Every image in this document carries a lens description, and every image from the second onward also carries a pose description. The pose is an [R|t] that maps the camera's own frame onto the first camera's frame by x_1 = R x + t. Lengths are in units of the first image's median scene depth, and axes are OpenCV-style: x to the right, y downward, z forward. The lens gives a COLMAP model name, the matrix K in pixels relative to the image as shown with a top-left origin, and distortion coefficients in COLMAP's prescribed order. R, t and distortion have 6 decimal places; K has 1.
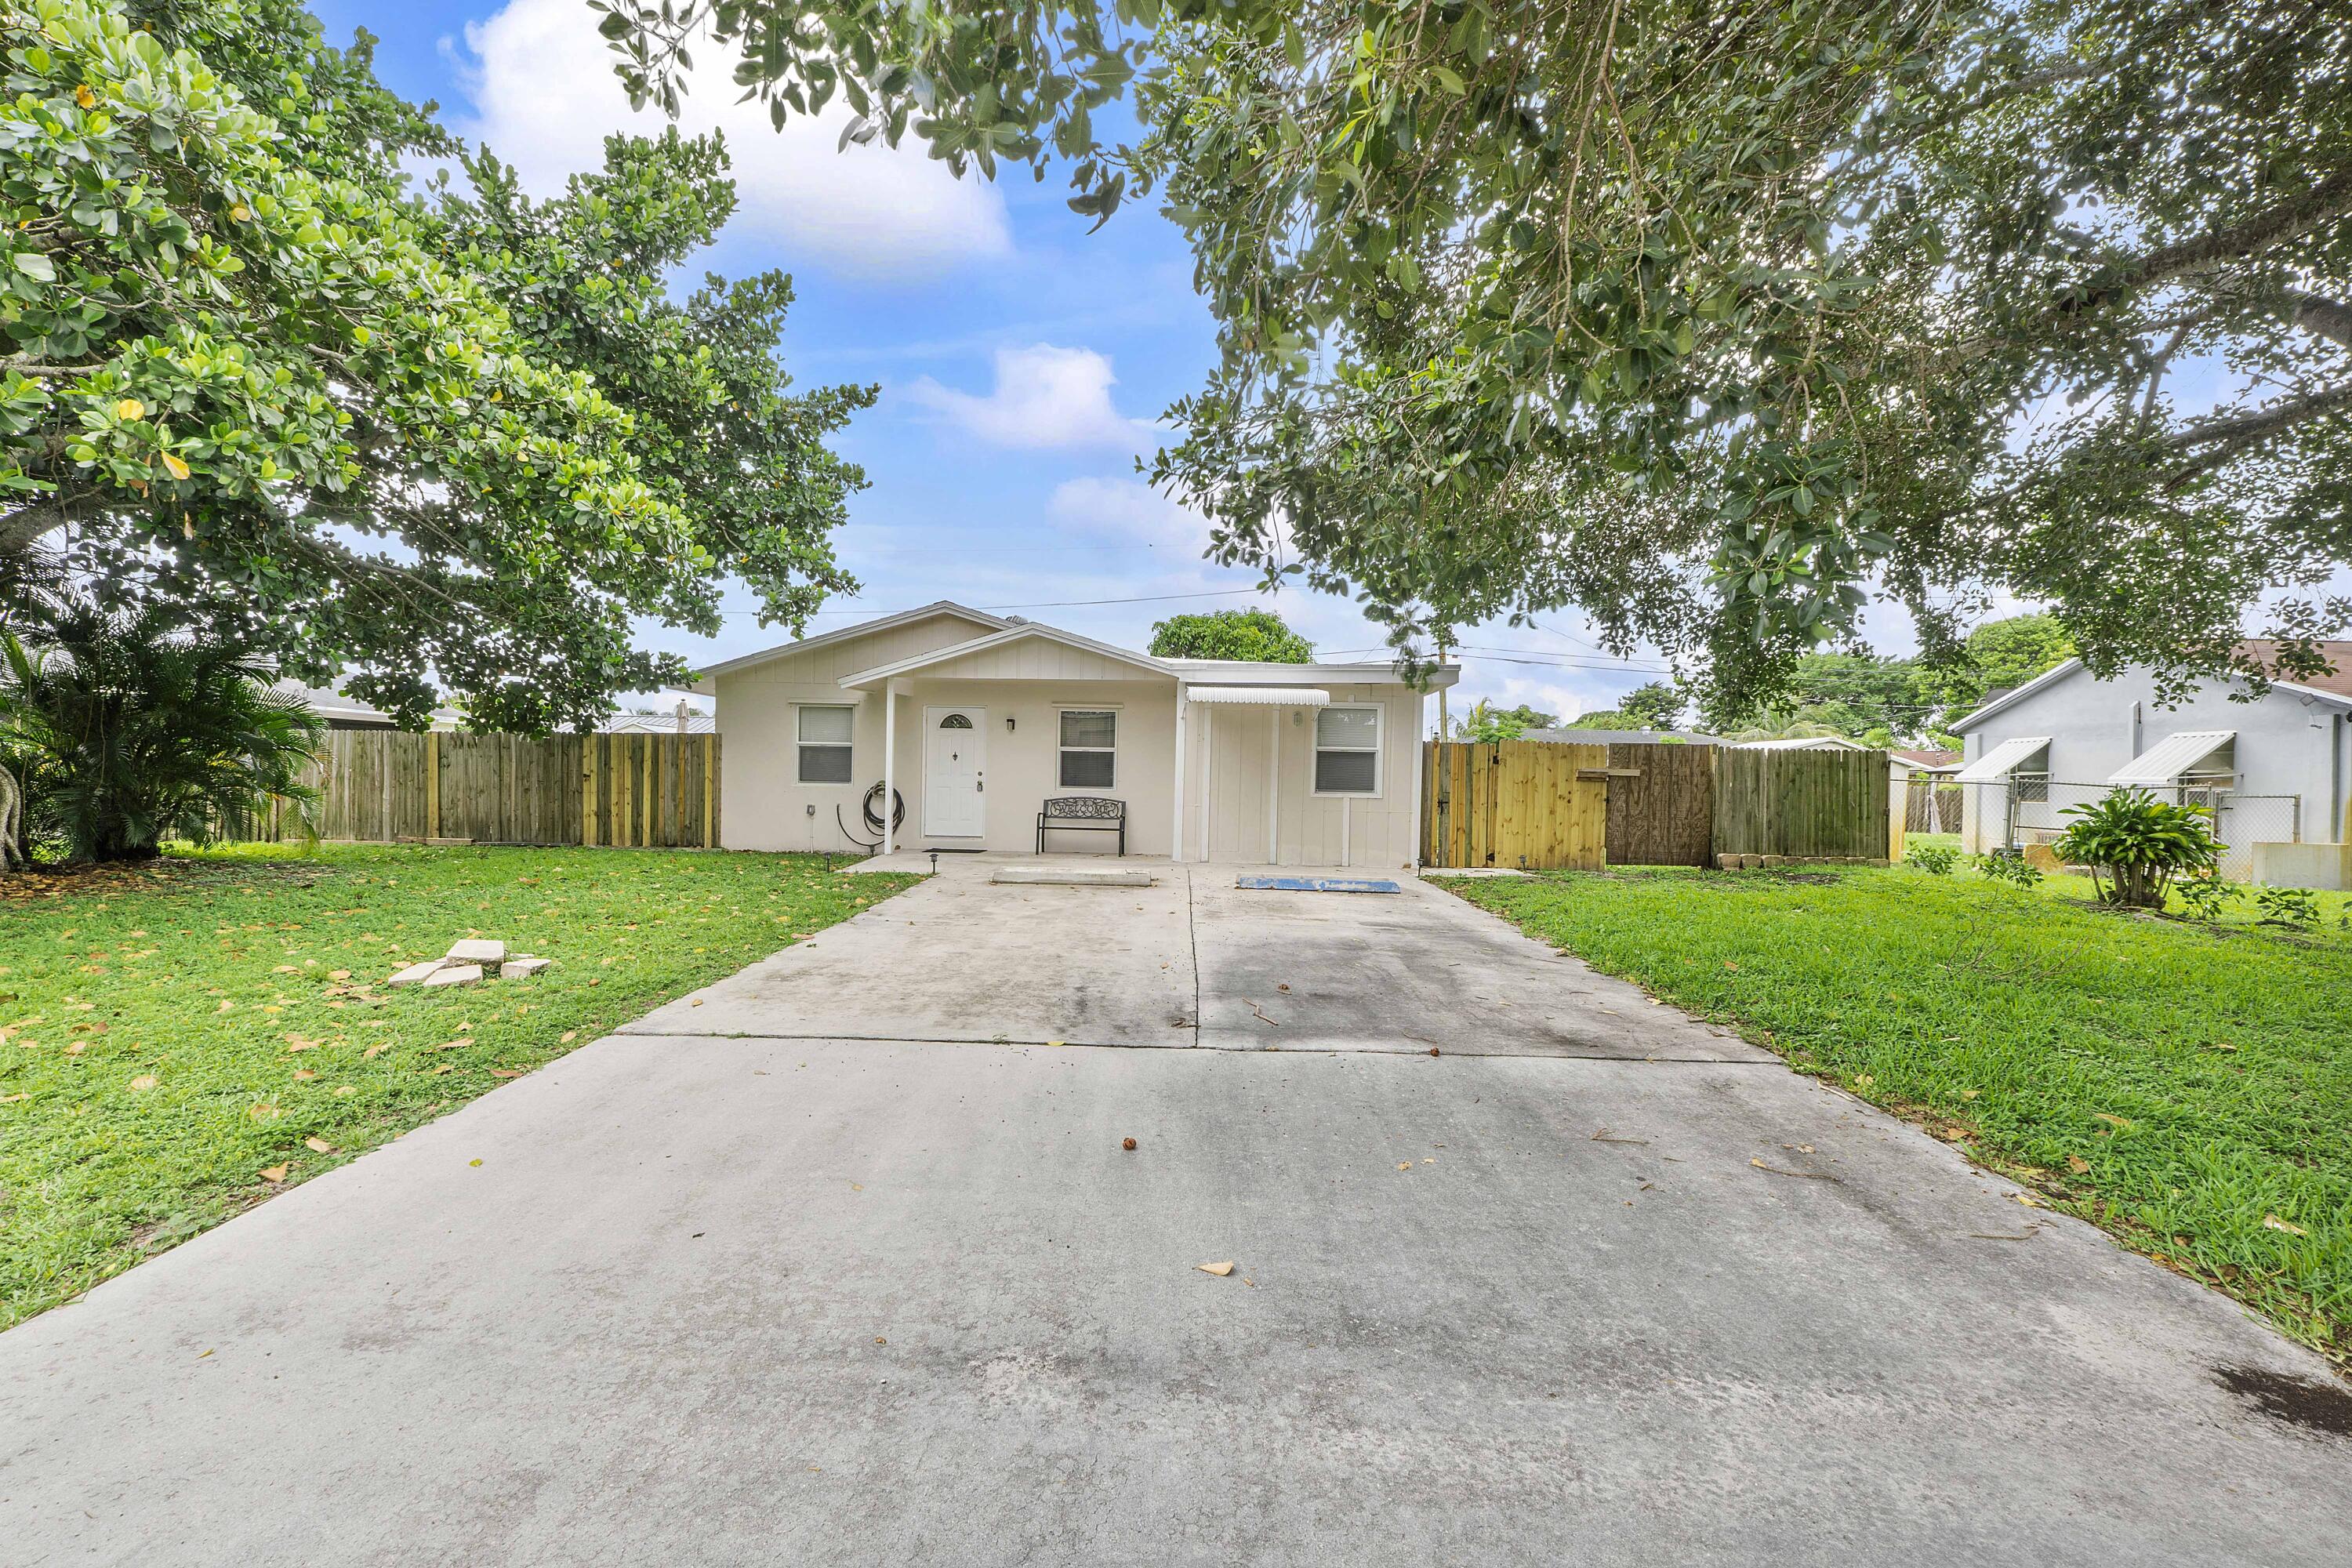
lens RADIAL K [[999.5, 0, 1148.9], [0, 999.5, 790.6], [0, 0, 1]] dist [-0.008580, 0.000077]
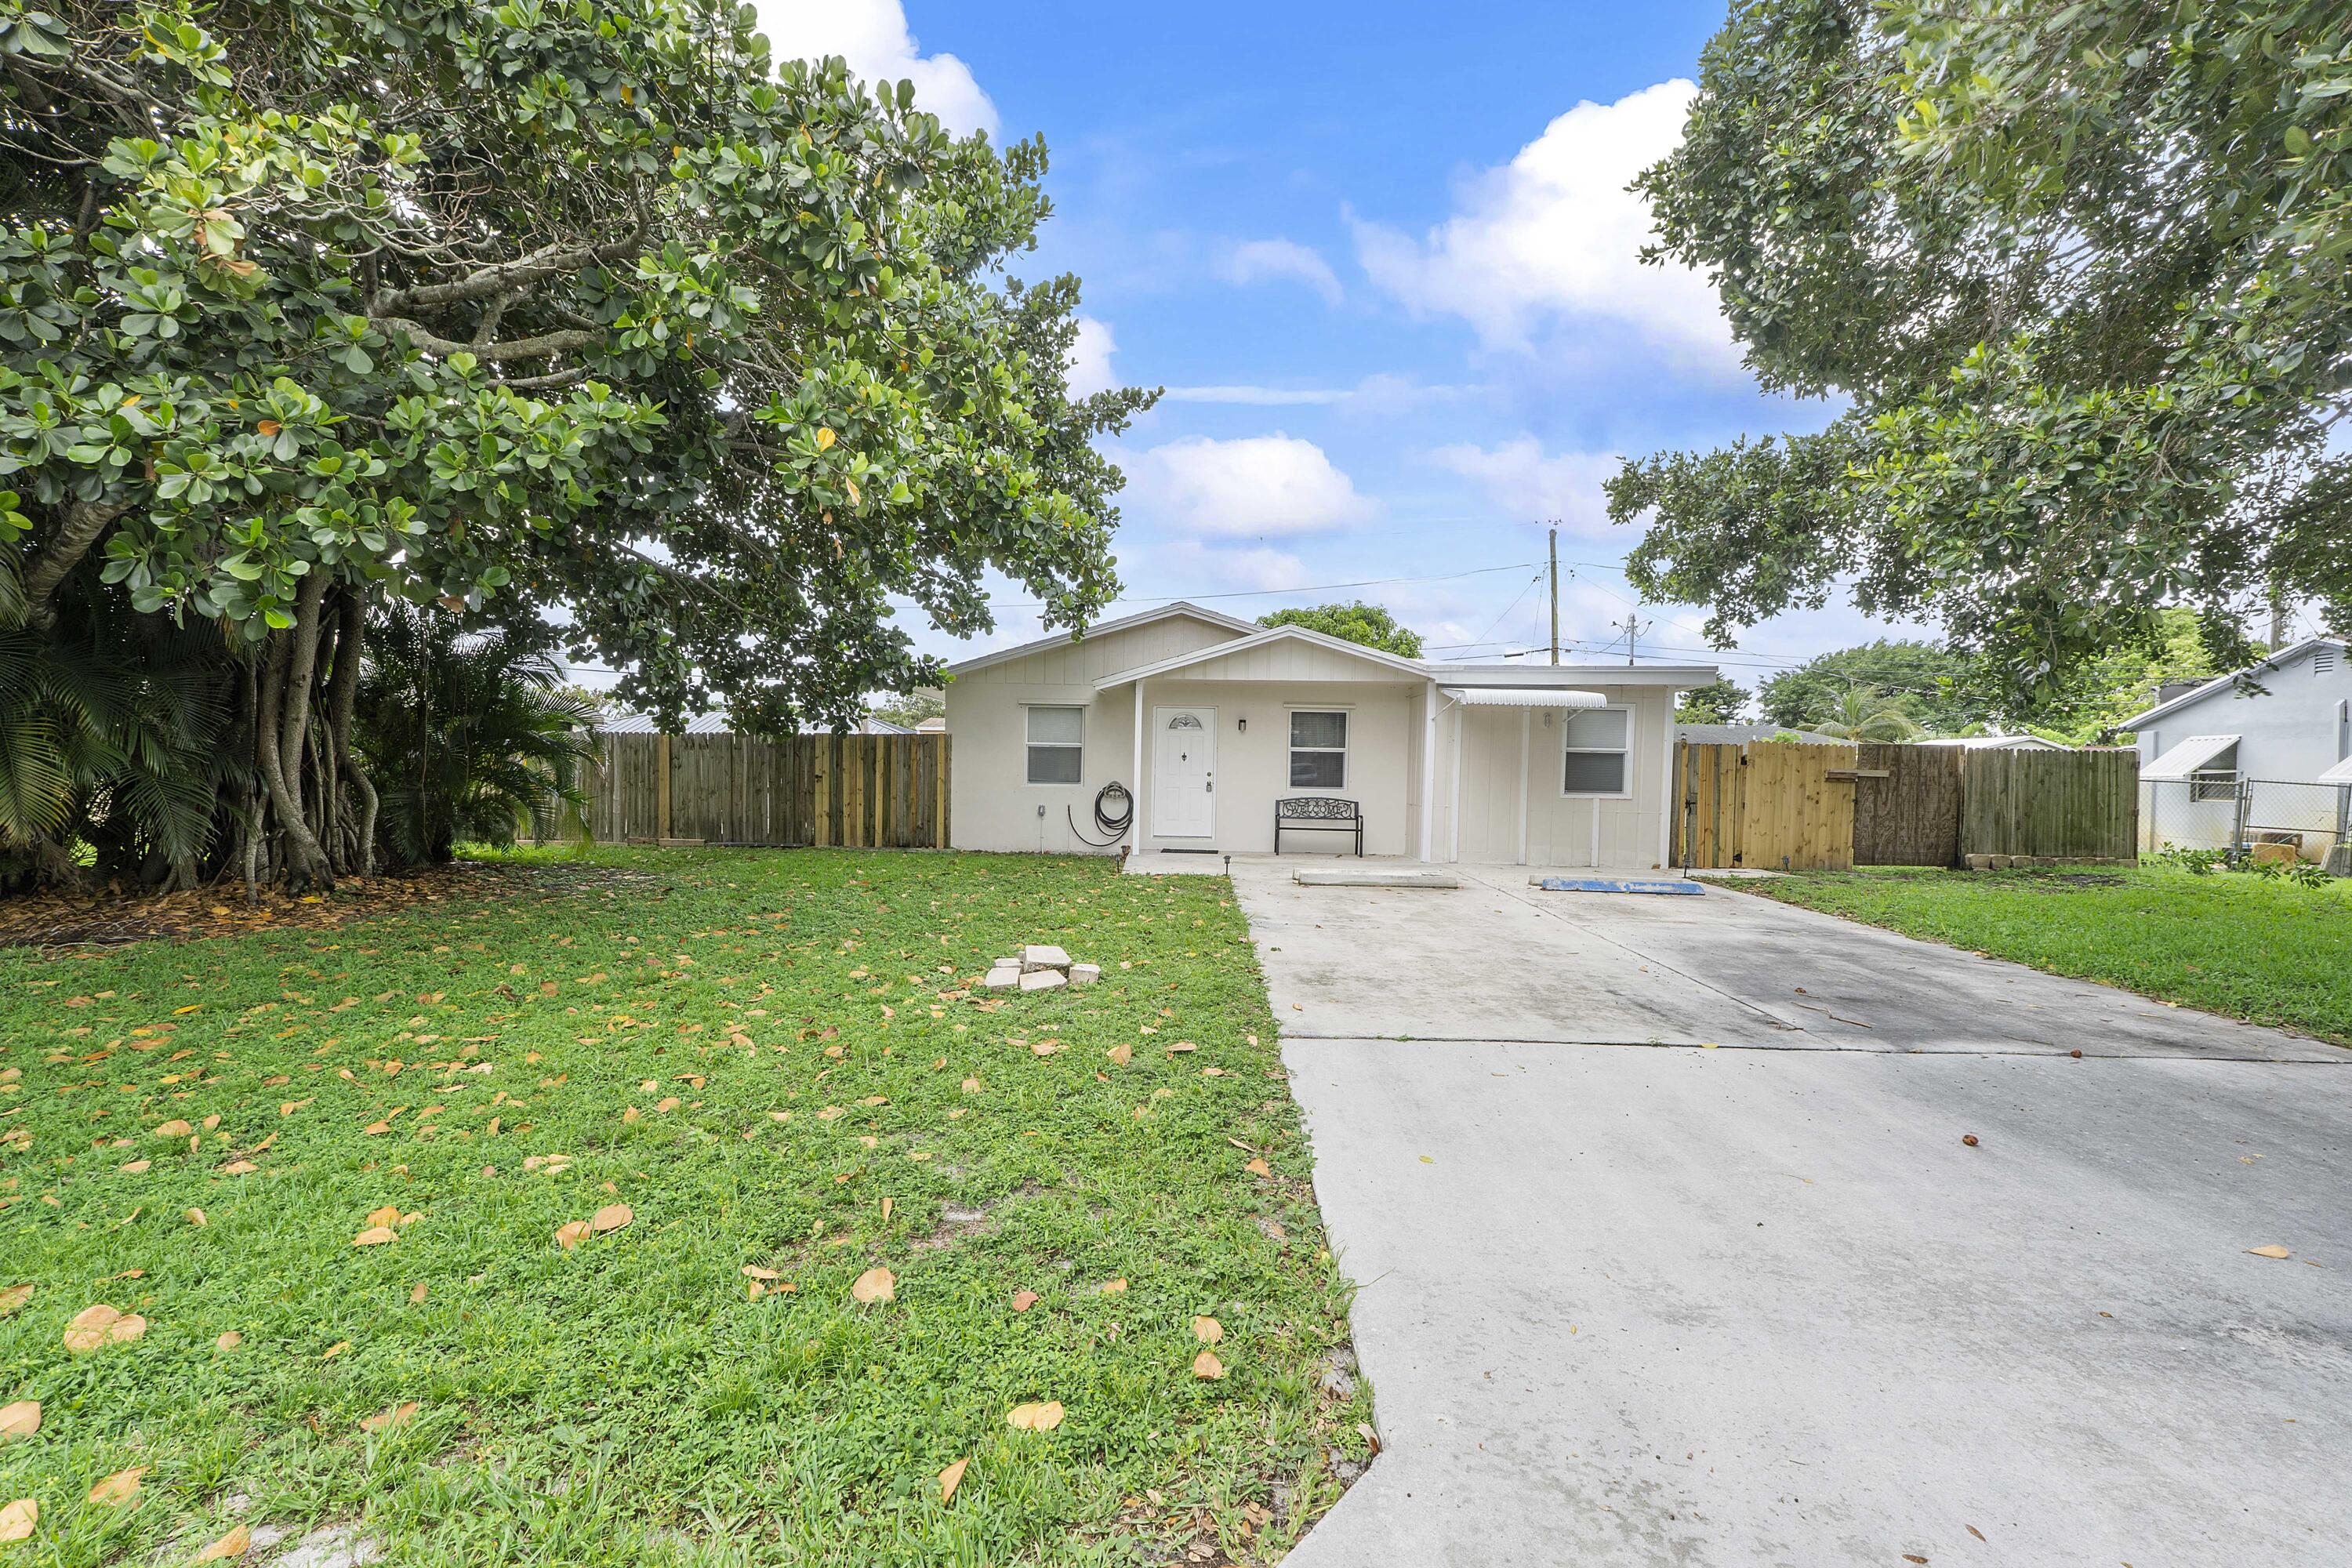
lens RADIAL K [[999.5, 0, 1142.2], [0, 999.5, 830.9], [0, 0, 1]] dist [-0.008580, 0.000077]
pose [[0.999892, -0.000624, -0.014680, -0.248809], [0.001327, 0.998851, 0.047913, -0.009259], [0.014633, -0.047927, 0.998744, -0.019527]]
